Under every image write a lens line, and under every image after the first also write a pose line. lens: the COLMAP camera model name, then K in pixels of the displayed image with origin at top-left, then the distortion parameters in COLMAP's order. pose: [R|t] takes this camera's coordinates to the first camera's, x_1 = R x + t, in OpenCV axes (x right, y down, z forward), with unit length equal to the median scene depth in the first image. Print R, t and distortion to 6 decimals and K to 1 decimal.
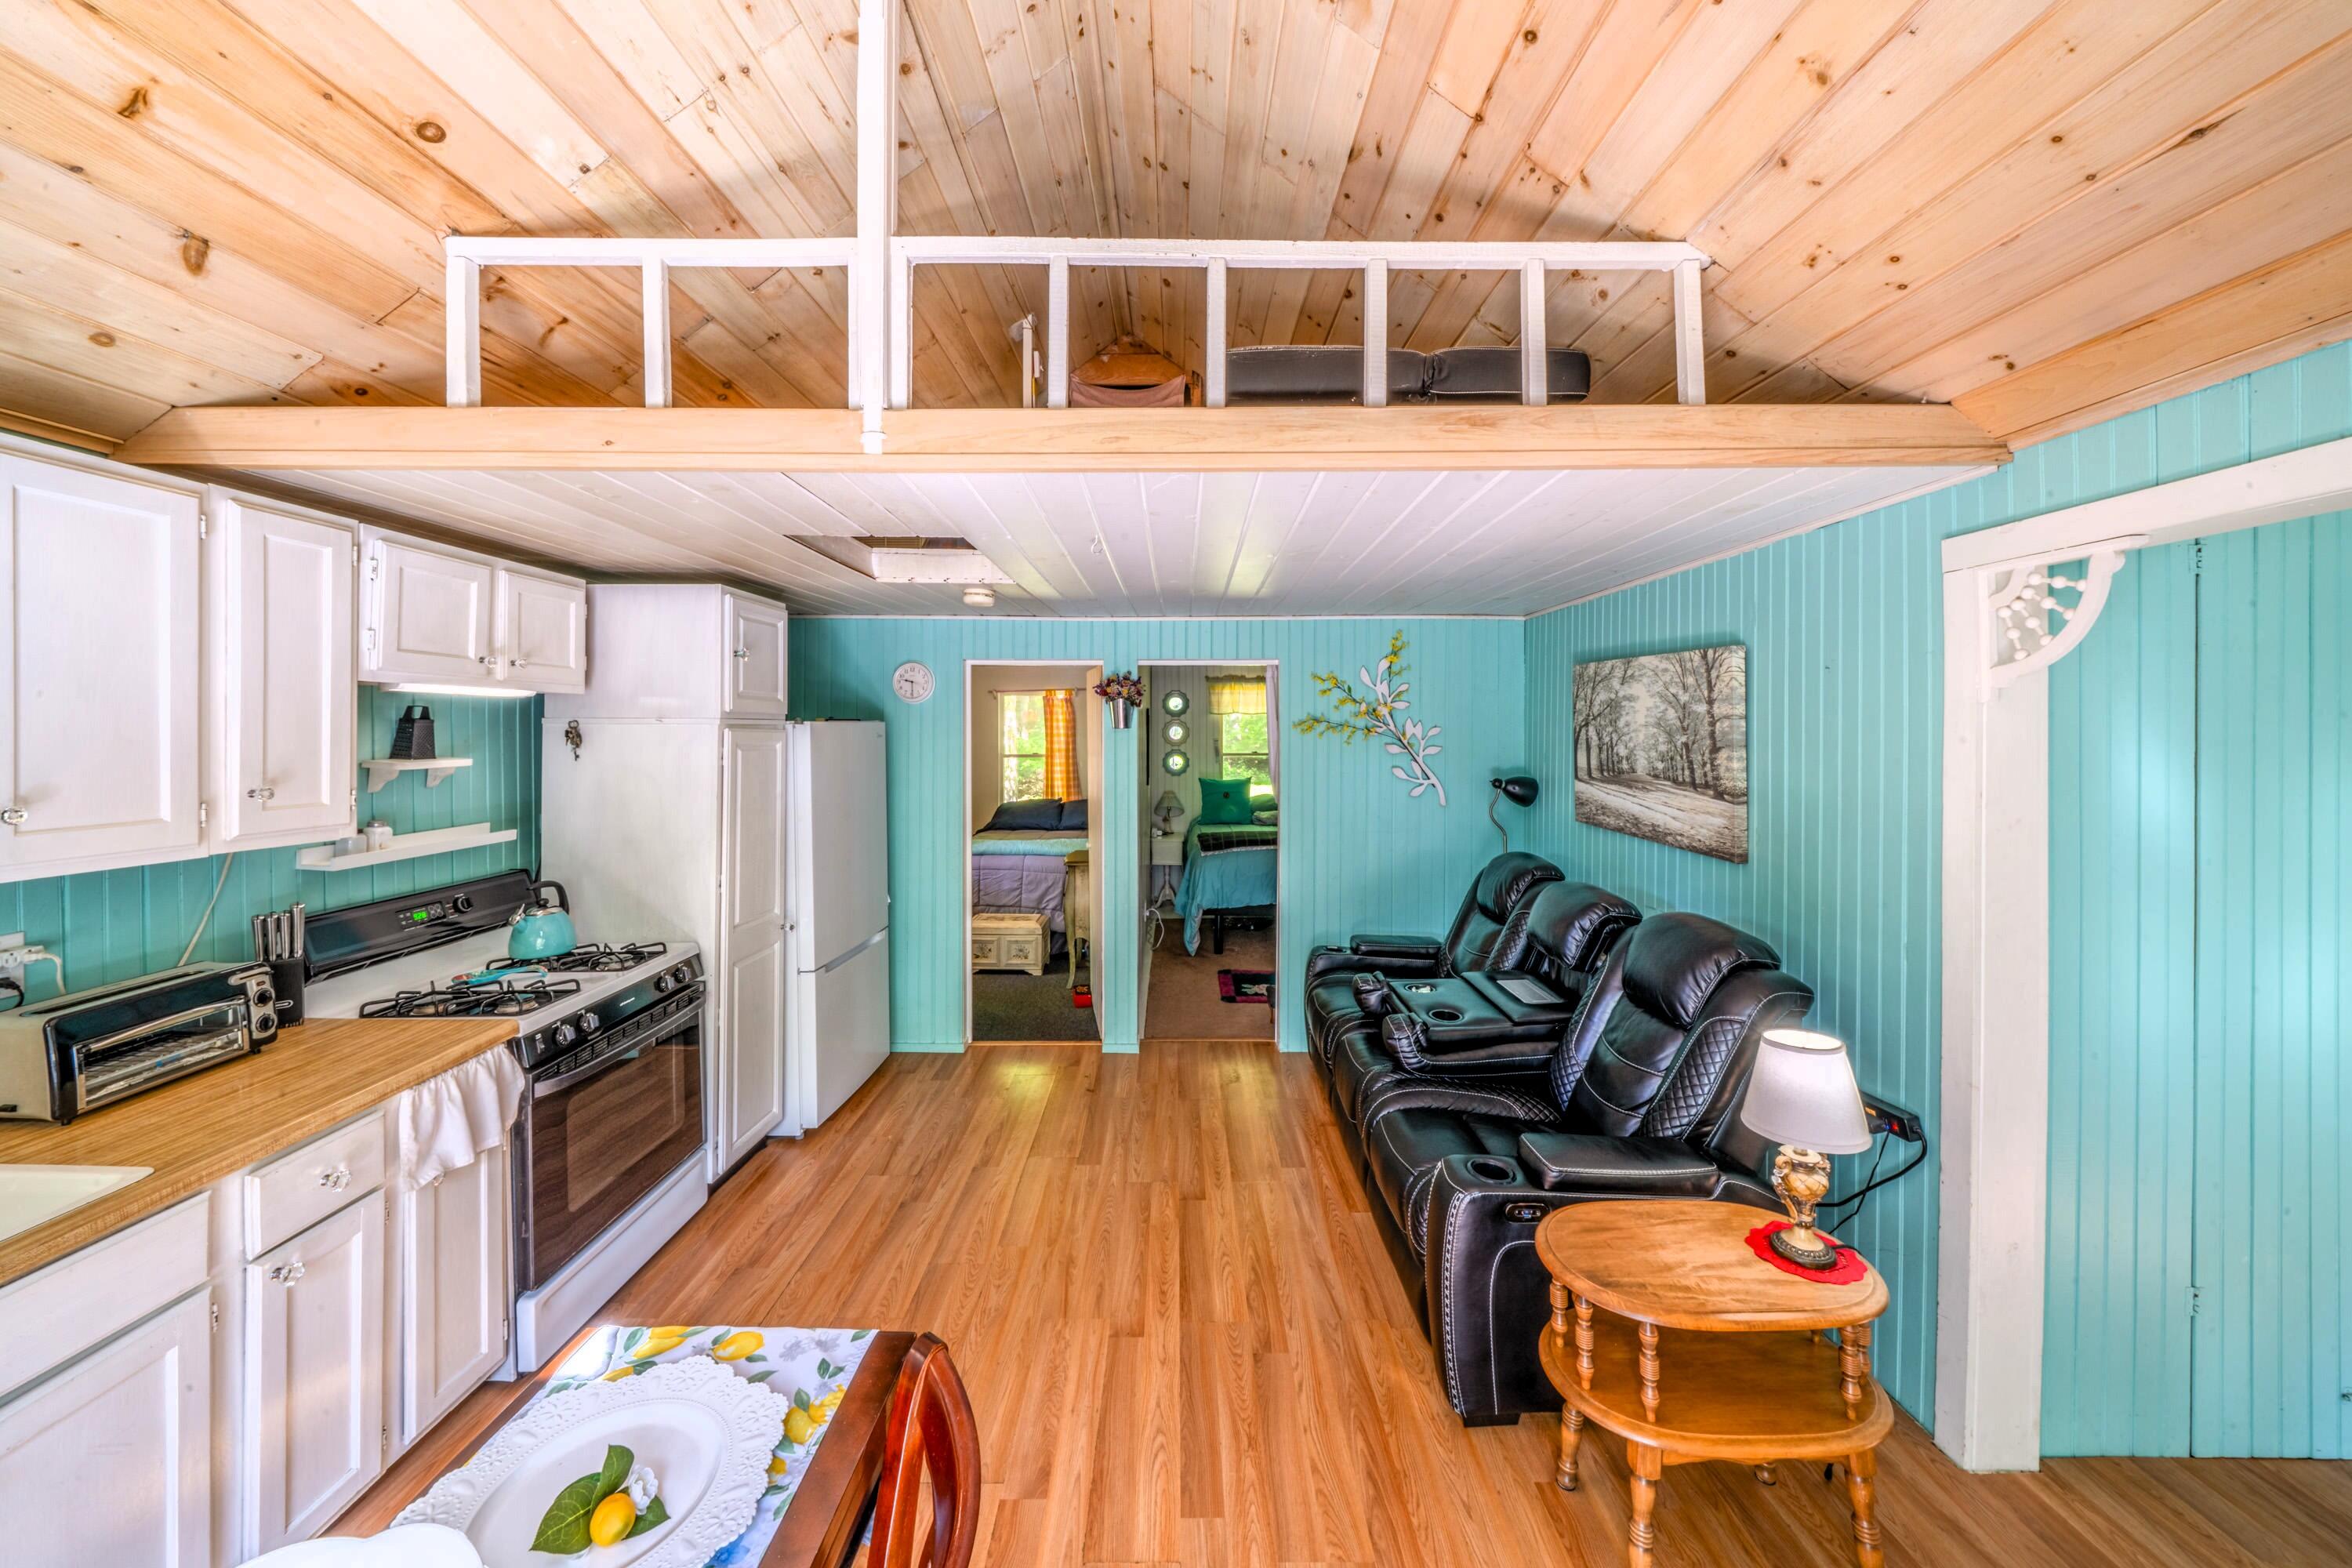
lens RADIAL K [[840.1, 0, 1204.8], [0, 840.1, 729.7], [0, 0, 1]] dist [-0.002995, -0.000463]
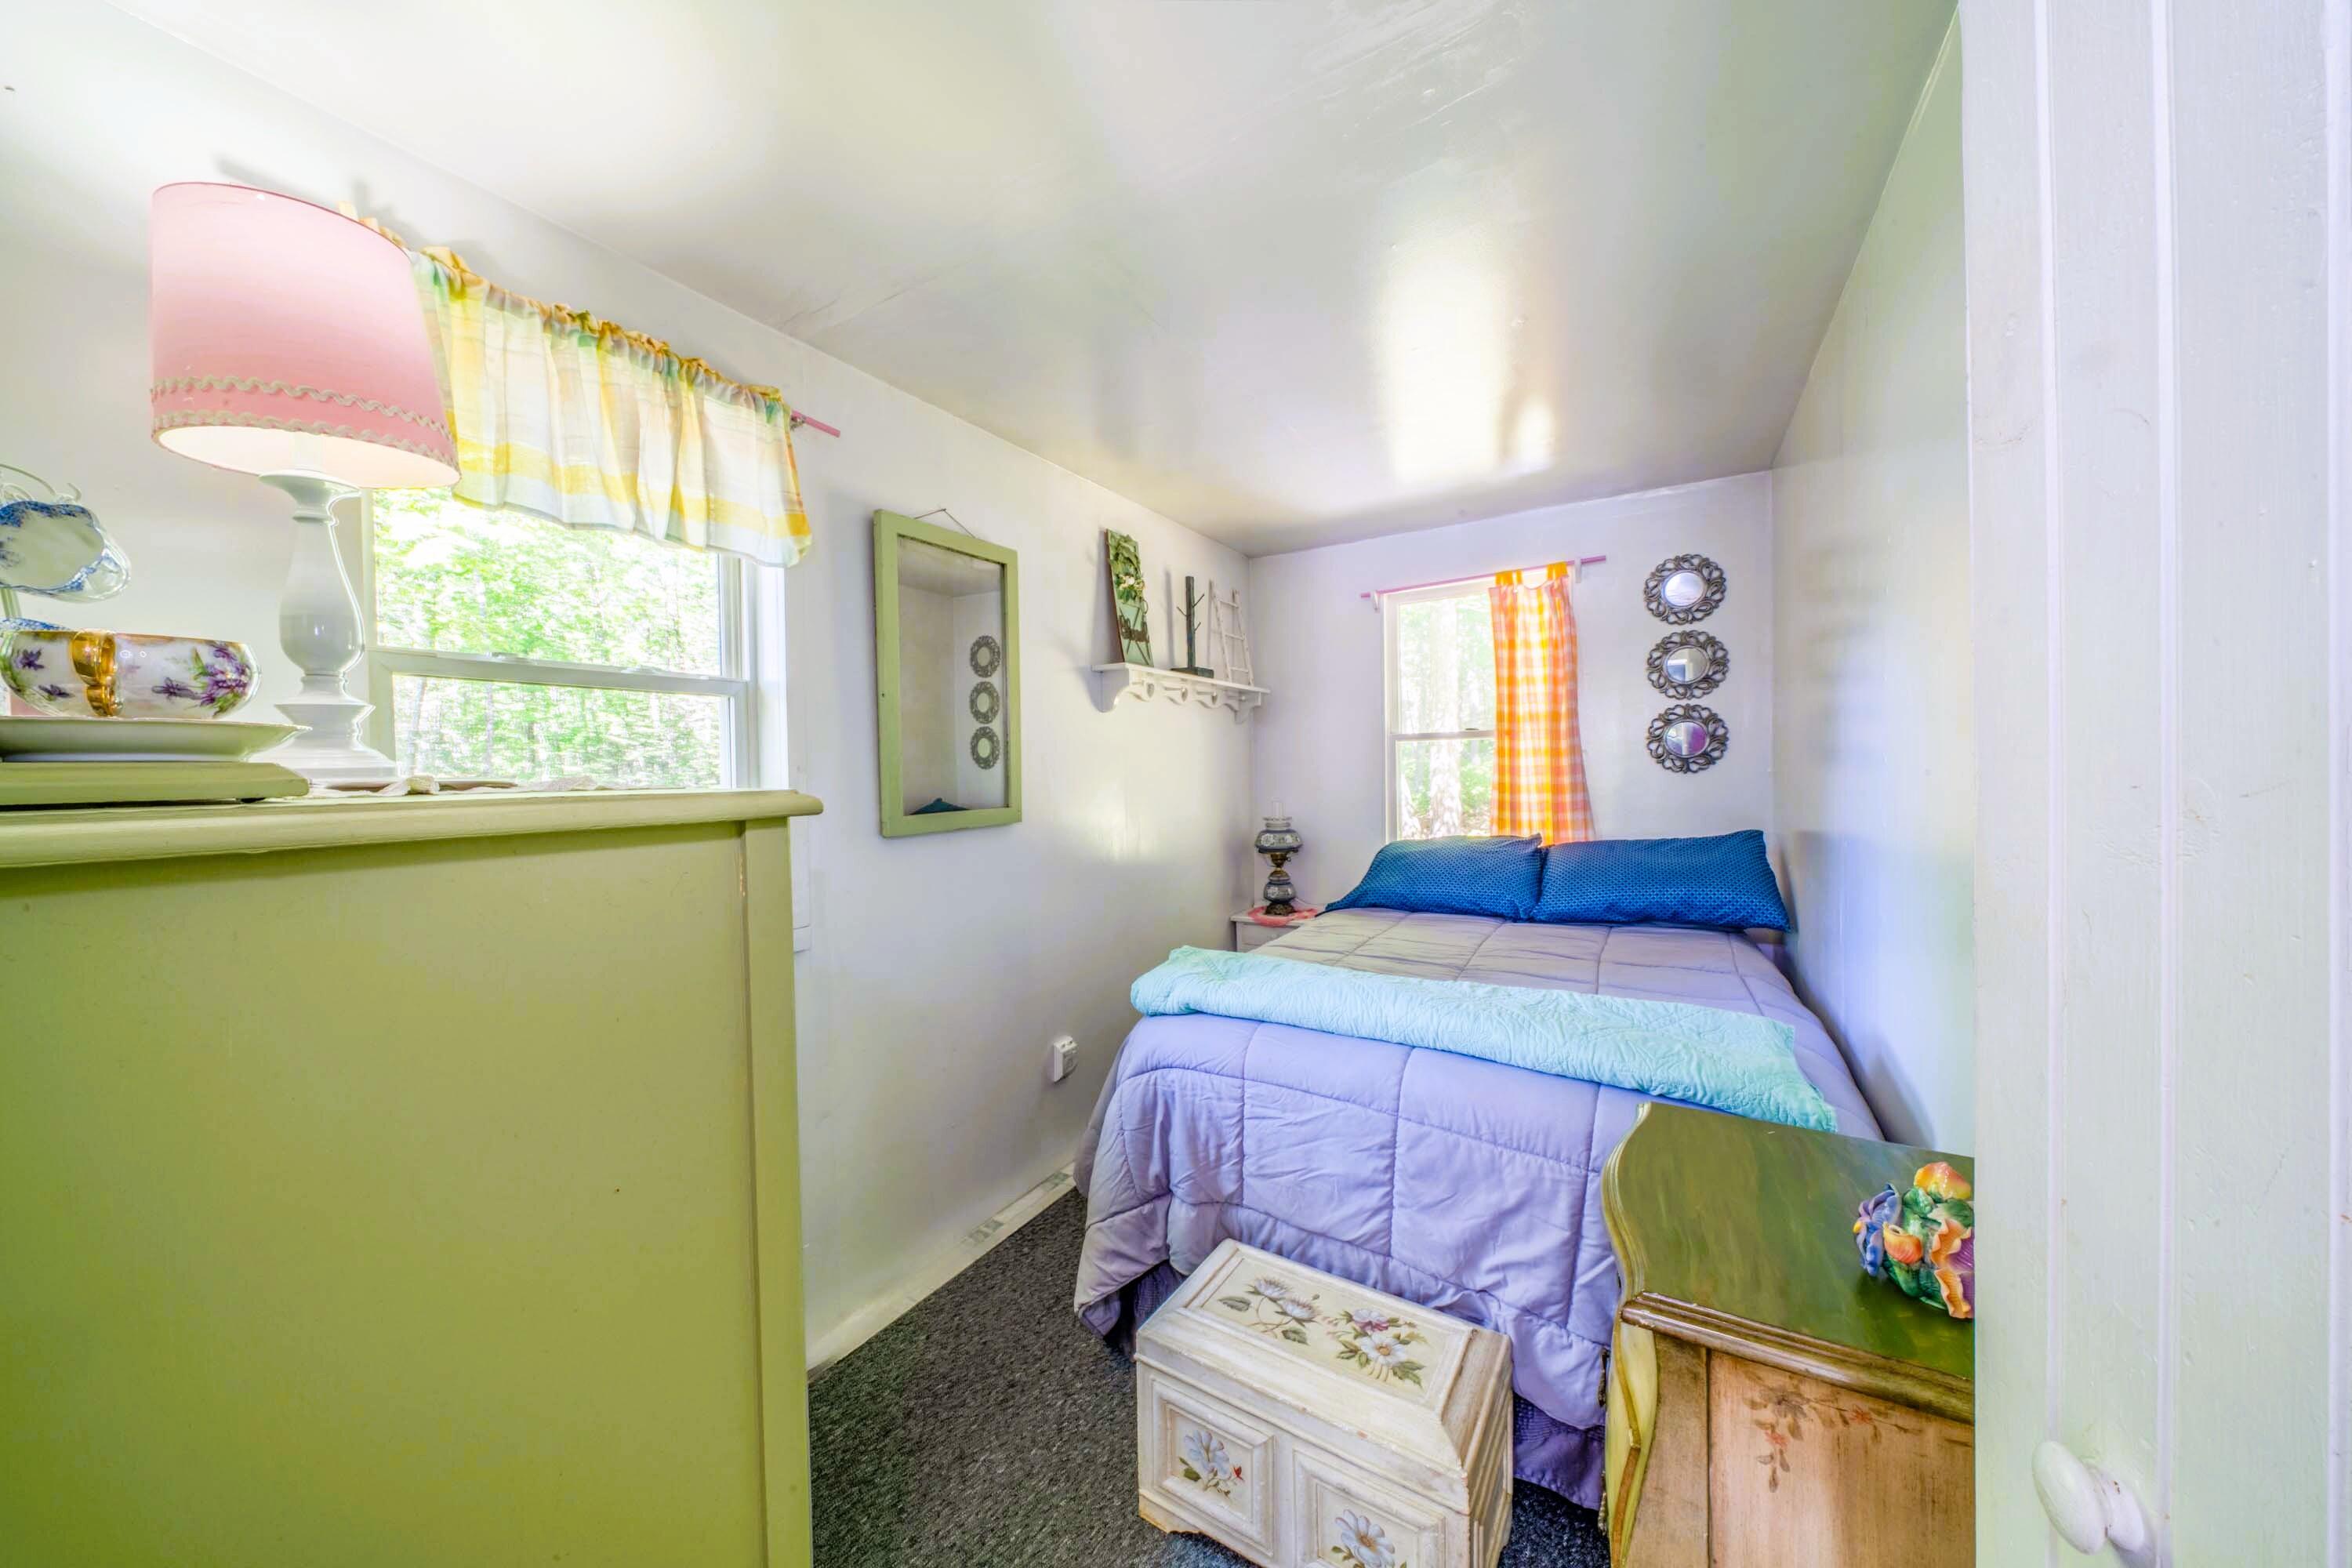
lens RADIAL K [[840.1, 0, 1176.3], [0, 840.1, 782.8], [0, 0, 1]] dist [-0.002995, -0.000463]
pose [[0.848816, -0.005963, -0.528655, -0.106236], [0.009704, 0.999944, 0.004303, 0.053062], [0.528599, -0.008782, 0.848826, 0.571359]]
